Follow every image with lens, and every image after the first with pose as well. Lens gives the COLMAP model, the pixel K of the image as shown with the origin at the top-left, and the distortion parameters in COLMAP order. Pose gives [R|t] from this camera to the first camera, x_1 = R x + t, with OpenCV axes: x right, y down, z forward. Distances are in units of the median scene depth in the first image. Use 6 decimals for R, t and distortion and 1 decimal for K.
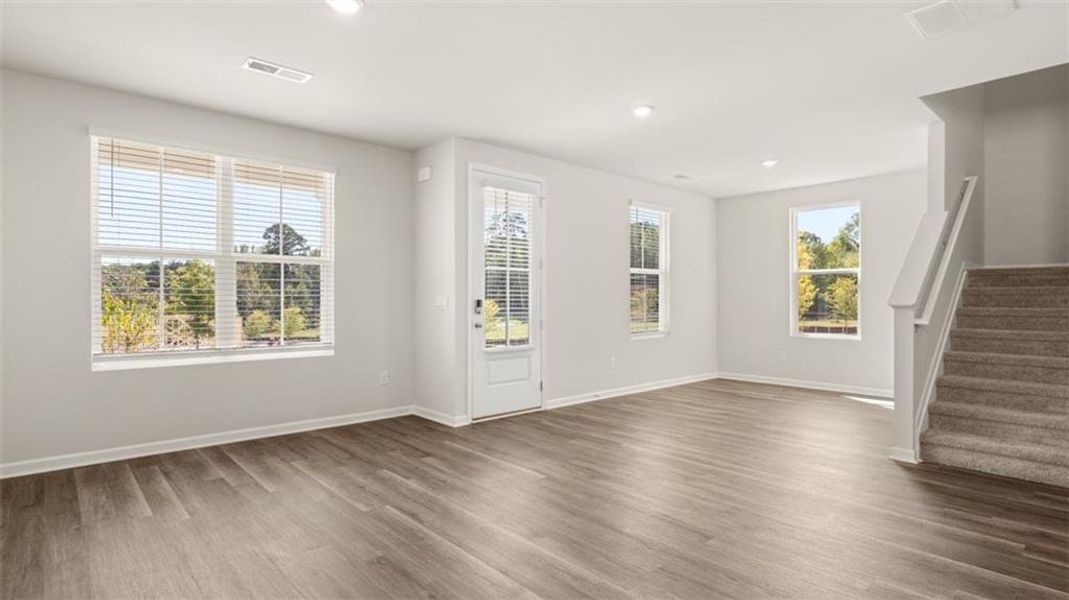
lens RADIAL K [[541.0, 0, 542.4], [0, 541.0, 299.9], [0, 0, 1]] dist [0.001482, 0.000062]
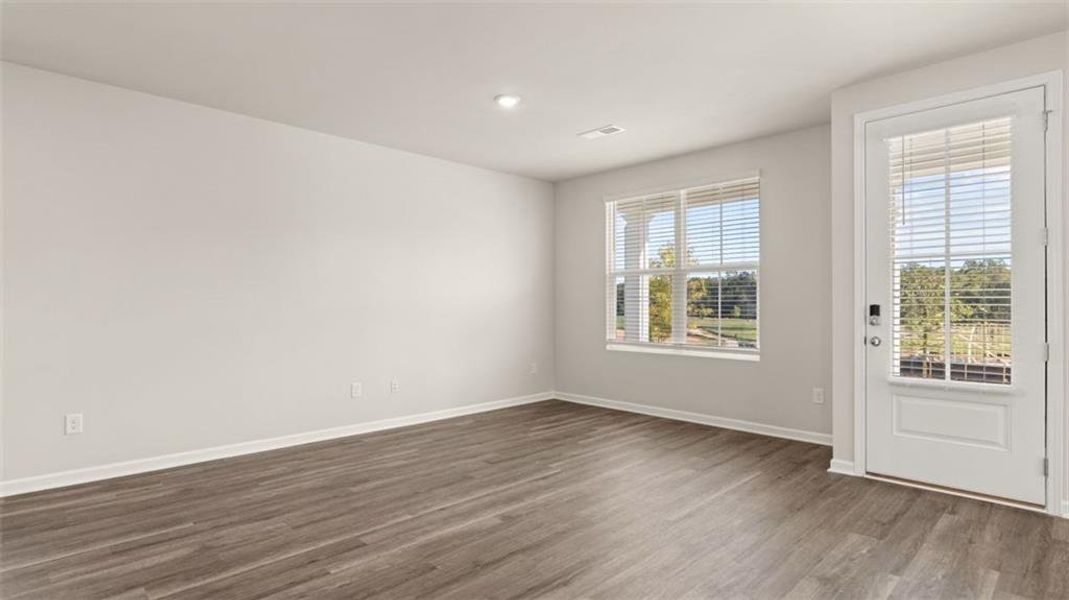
lens RADIAL K [[541.0, 0, 517.8], [0, 541.0, 302.8], [0, 0, 1]] dist [-0.000416, 0.000144]
pose [[0.017844, -0.004386, -0.999831, 0.668856], [0.000974, 0.999990, -0.004369, -0.000457], [0.999840, -0.000895, 0.017848, 0.611530]]
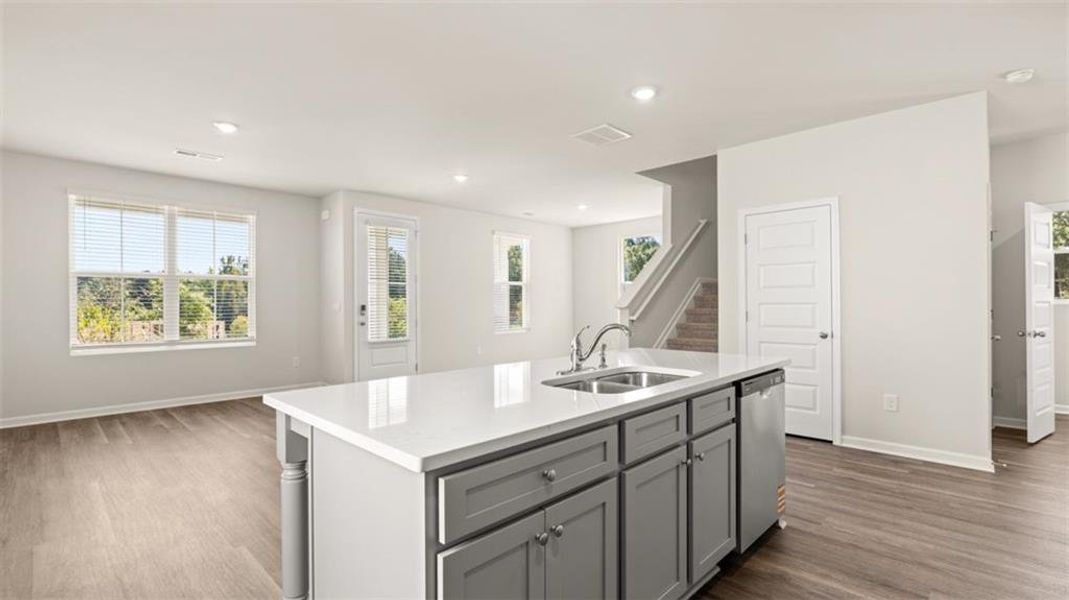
lens RADIAL K [[479.8, 0, 534.5], [0, 479.8, 304.1], [0, 0, 1]] dist [-0.000387, 0.000180]
pose [[0.998186, -0.005207, 0.059976, 0.292652], [0.005299, 0.999985, -0.001367, 0.000804], [-0.059968, 0.001682, 0.998199, -0.315233]]
